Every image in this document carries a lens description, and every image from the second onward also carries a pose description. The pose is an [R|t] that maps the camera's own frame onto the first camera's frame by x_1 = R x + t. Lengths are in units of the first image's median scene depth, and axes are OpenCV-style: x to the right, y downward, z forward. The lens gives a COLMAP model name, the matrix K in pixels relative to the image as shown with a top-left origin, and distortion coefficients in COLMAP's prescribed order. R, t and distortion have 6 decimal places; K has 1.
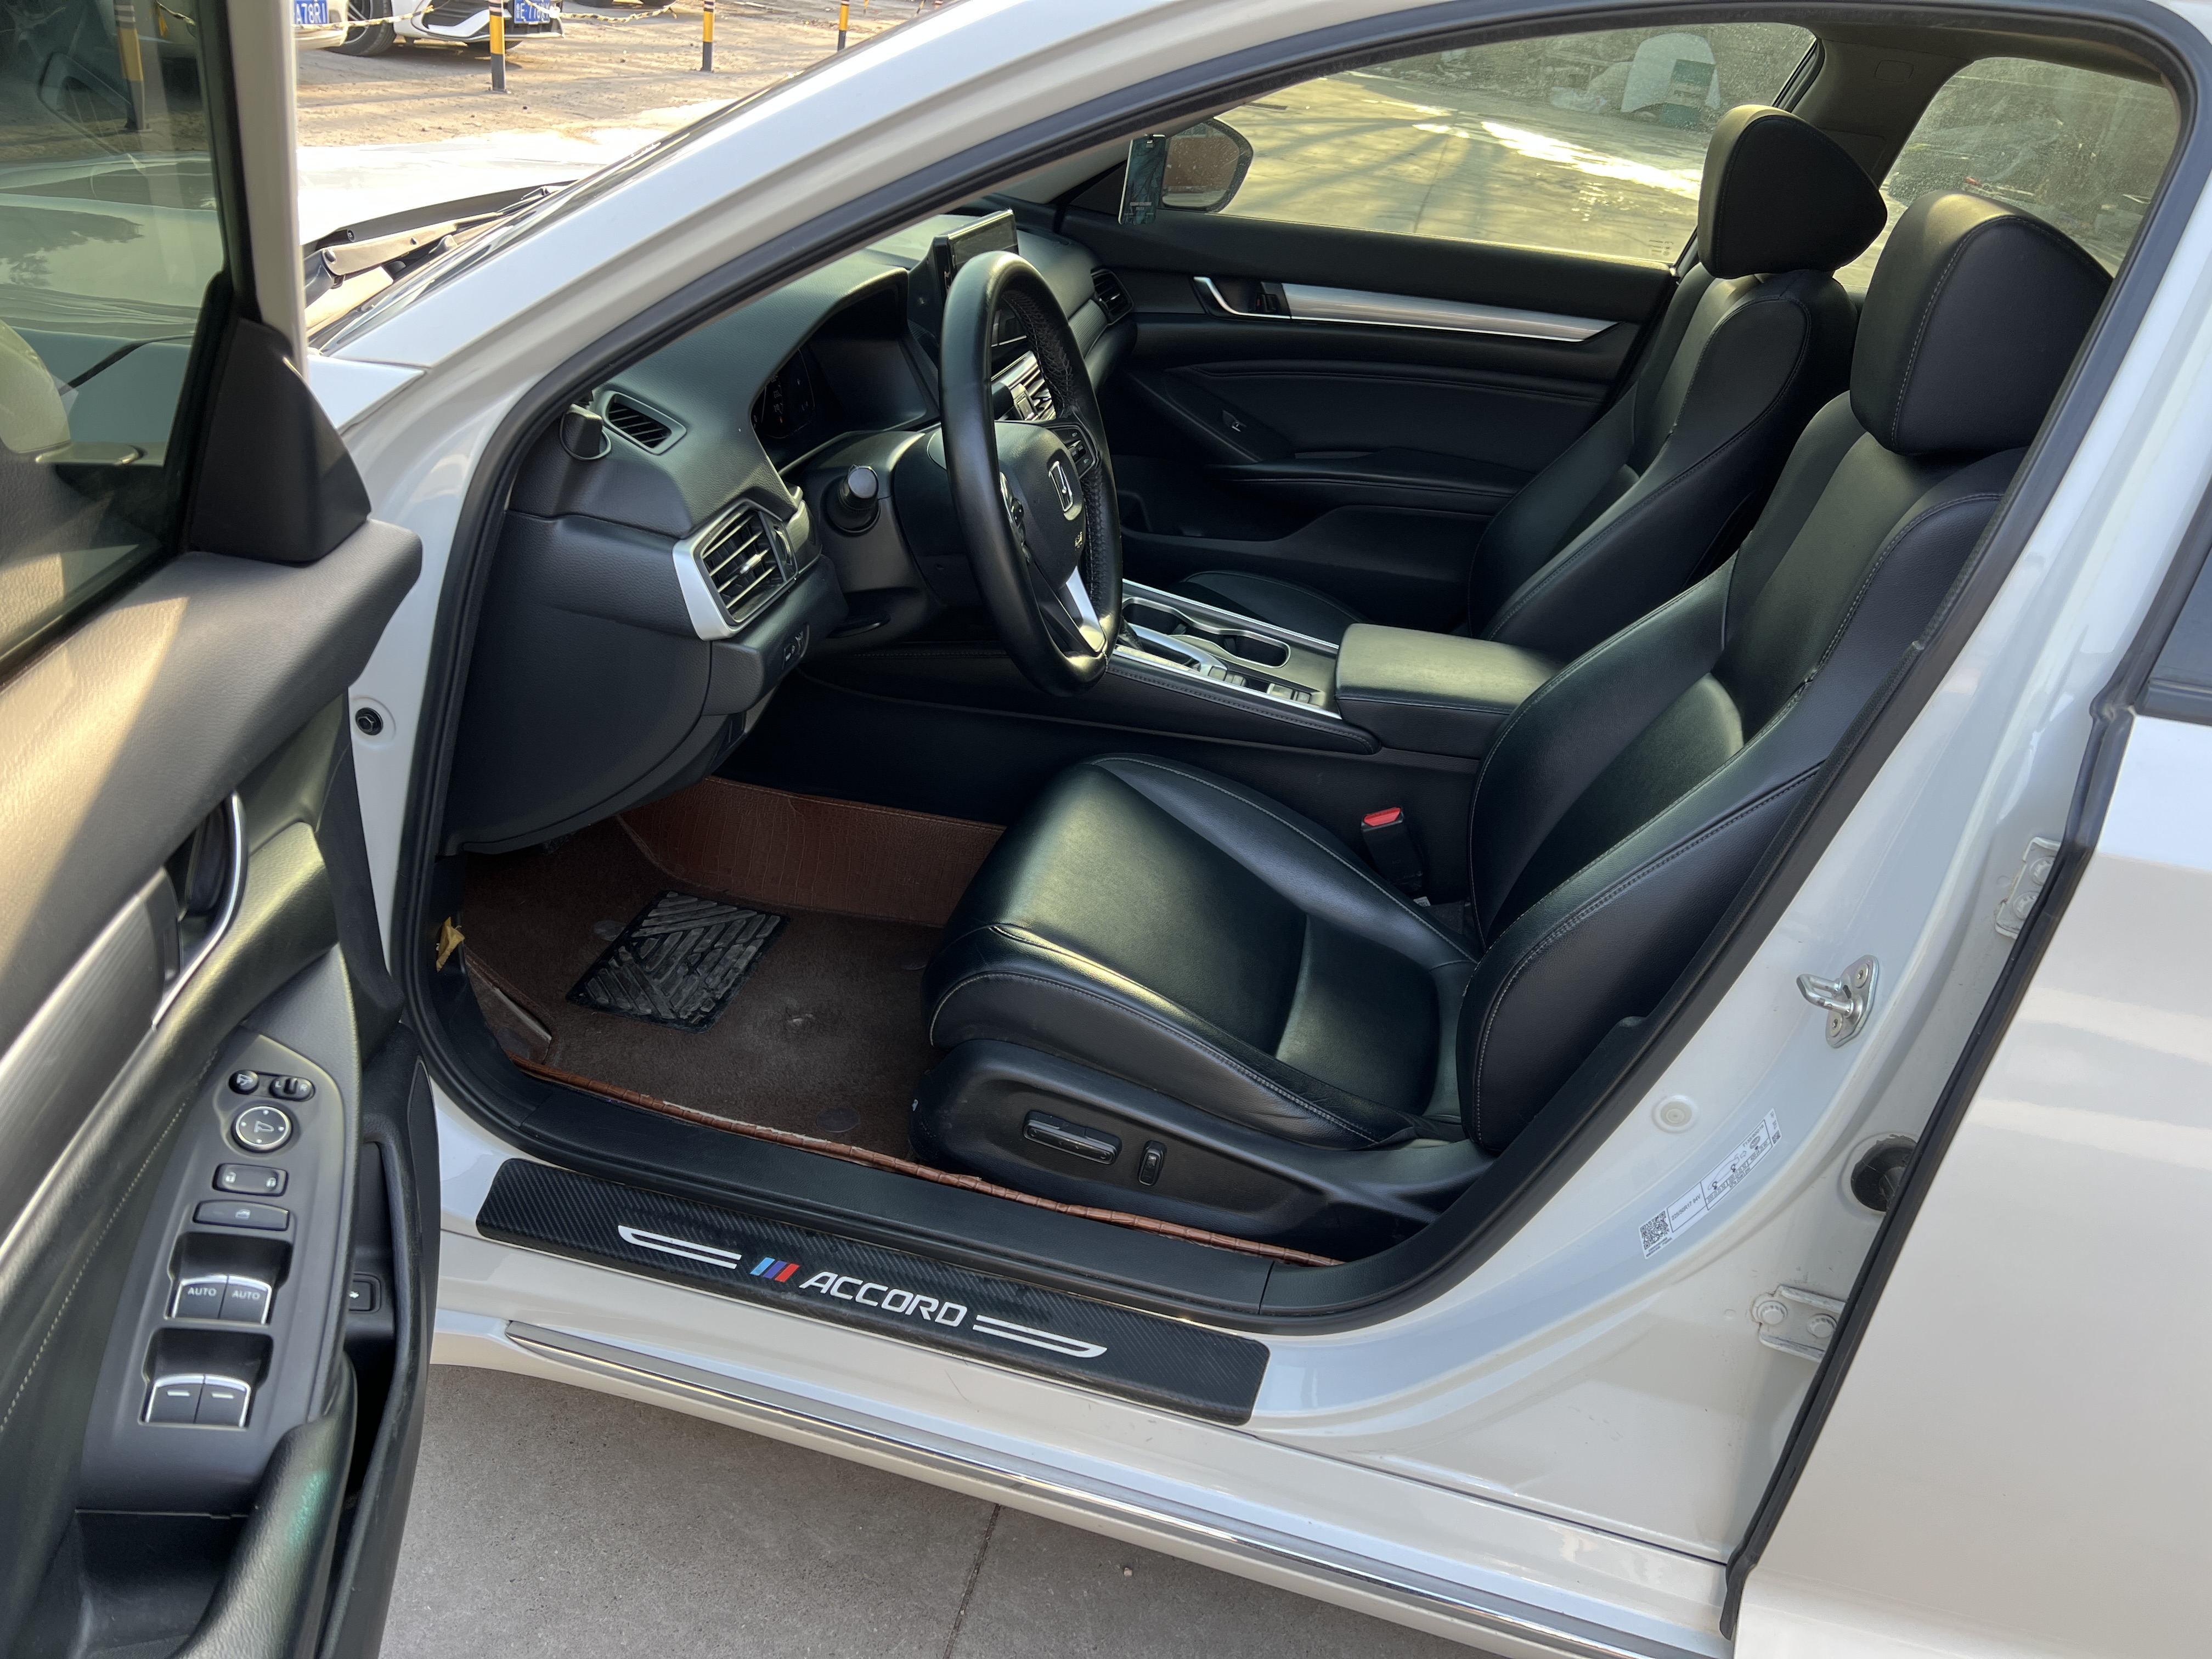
lens RADIAL K [[1678.9, 0, 1109.7], [0, 1678.9, 836.8], [0, 0, 1]] dist [0.057329, -0.073148]
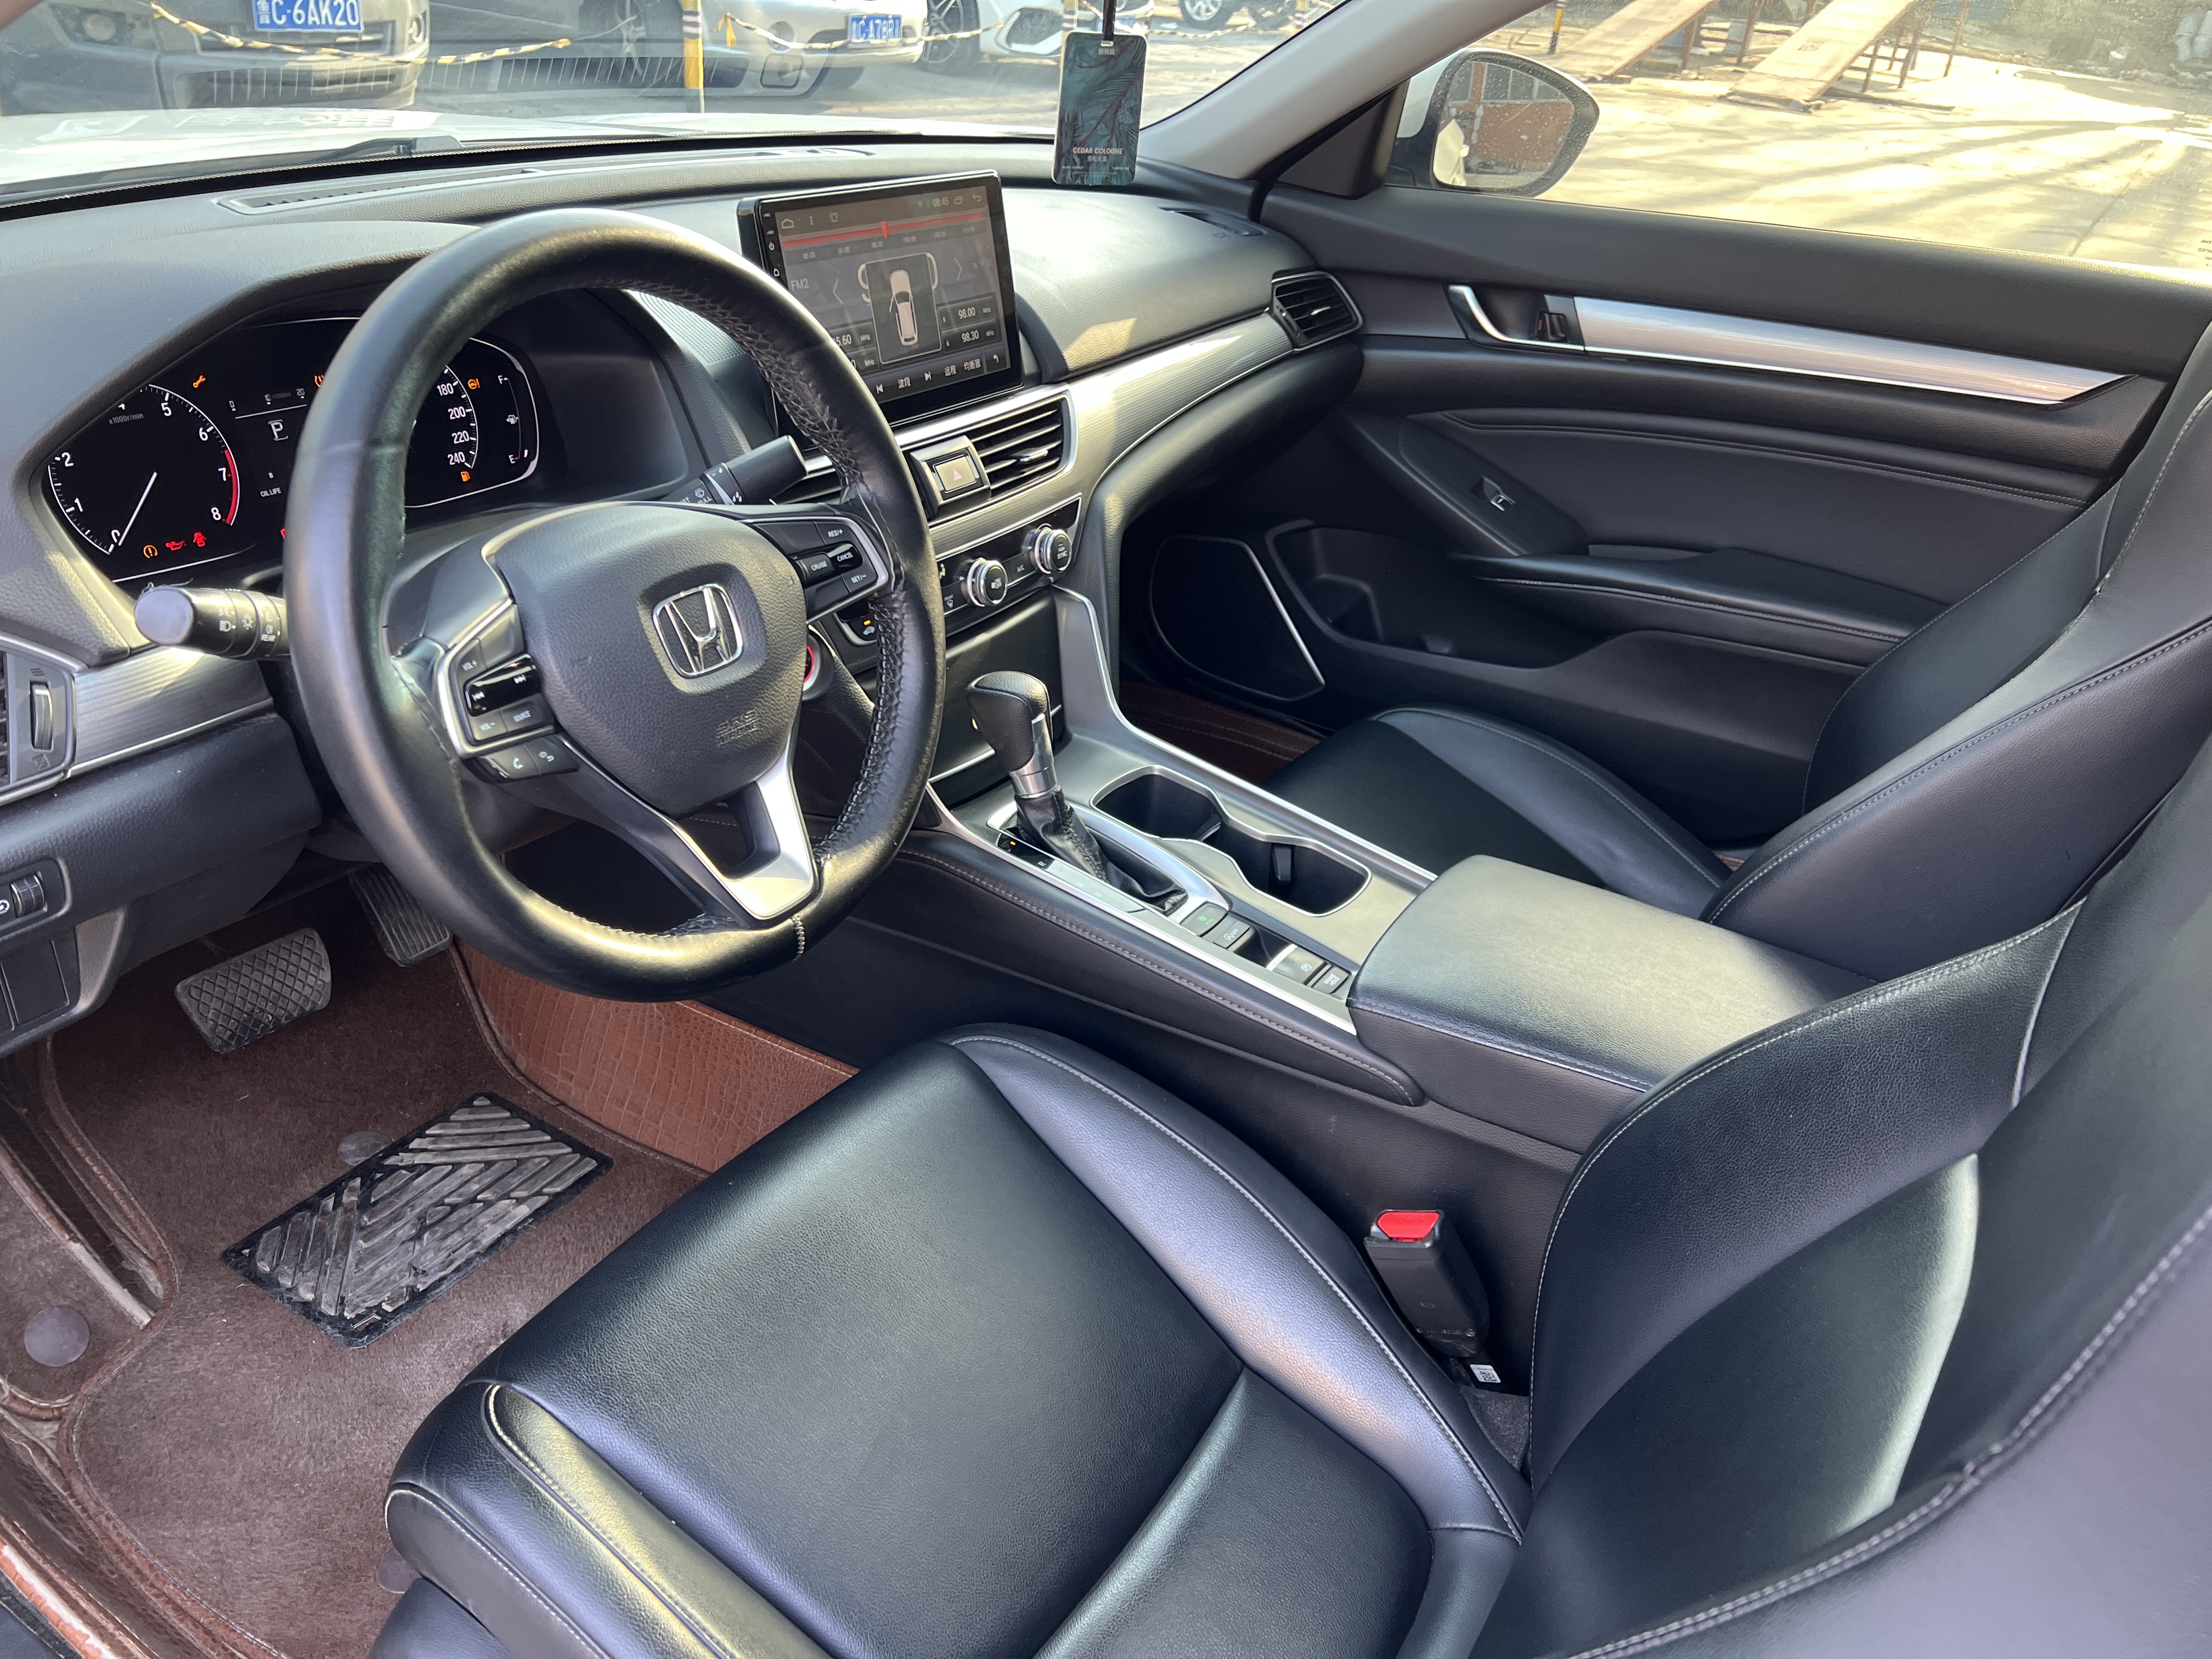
lens RADIAL K [[1678.9, 0, 1099.2], [0, 1678.9, 831.4], [0, 0, 1]] dist [0.057329, -0.073148]
pose [[0.935074, 0.127279, -0.330811, 0.172904], [-0.131513, 0.991267, 0.009652, -0.098566], [0.329151, 0.034480, 0.943648, 0.309314]]
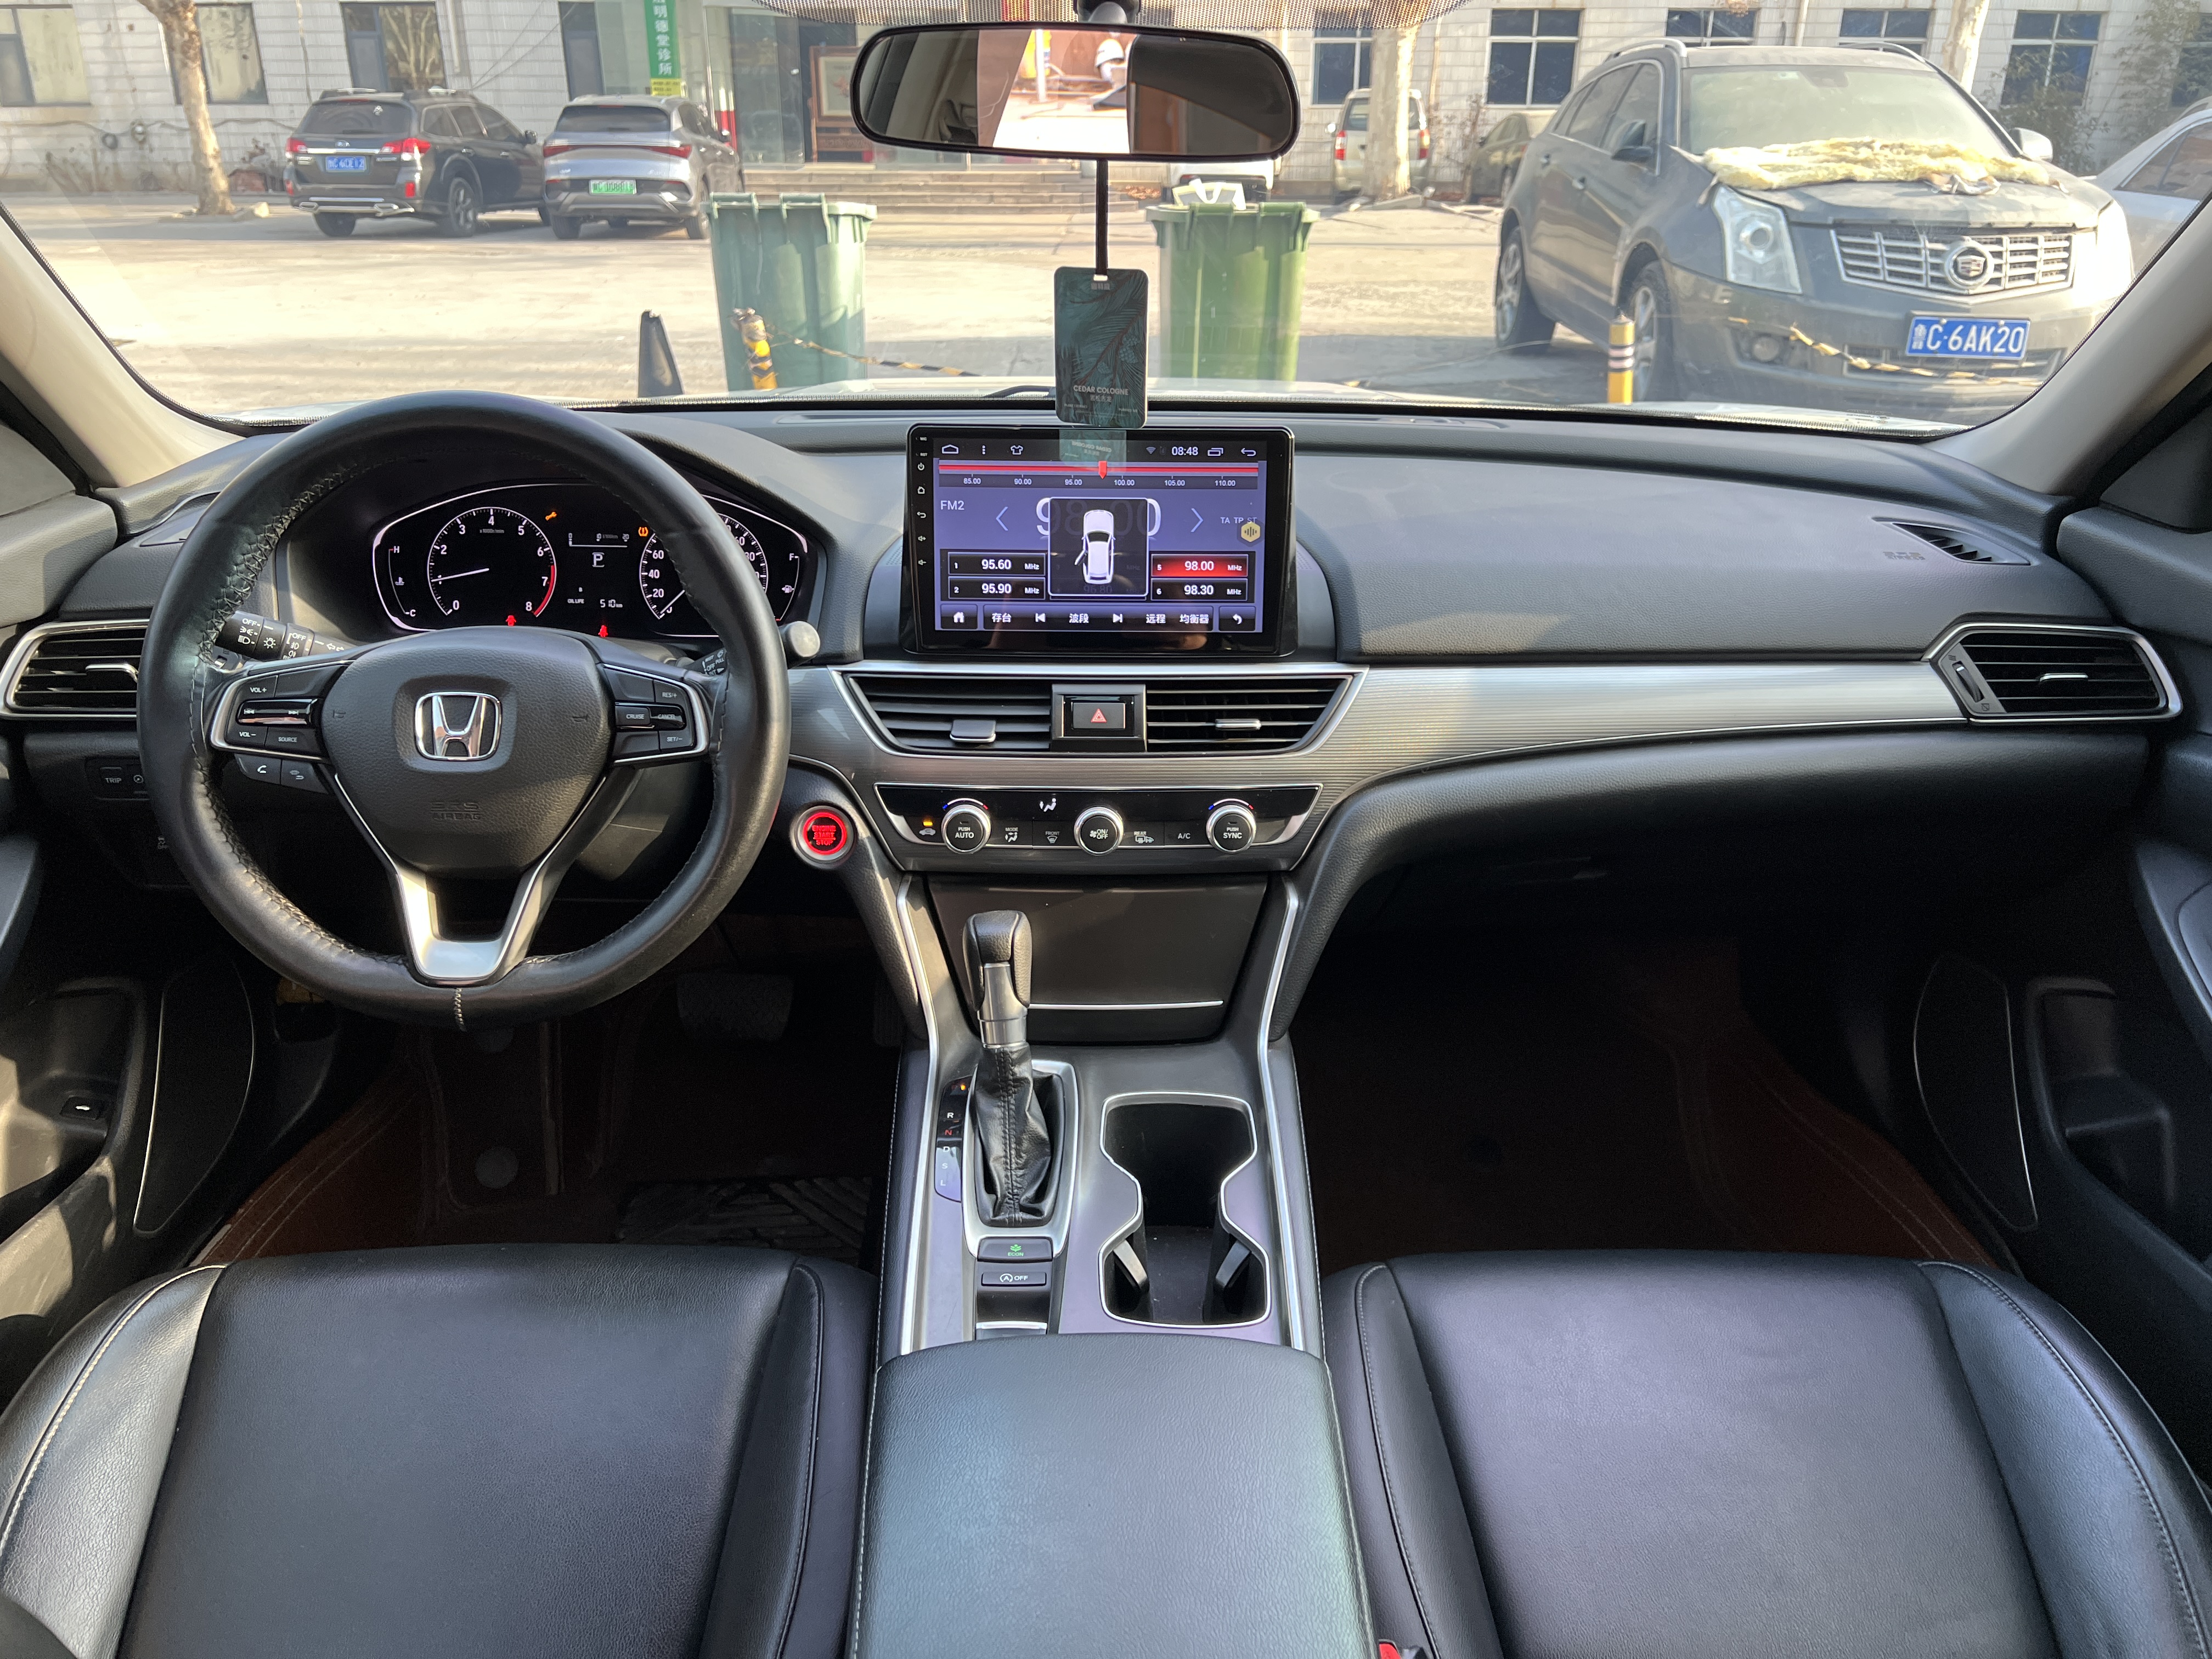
lens RADIAL K [[1678.9, 0, 1156.6], [0, 1678.9, 870.8], [0, 0, 1]] dist [0.057329, -0.073148]
pose [[0.228460, 0.263139, -0.937317, 0.405473], [-0.435278, 0.888799, 0.143424, -0.223616], [0.870827, 0.375227, 0.317594, 0.626056]]
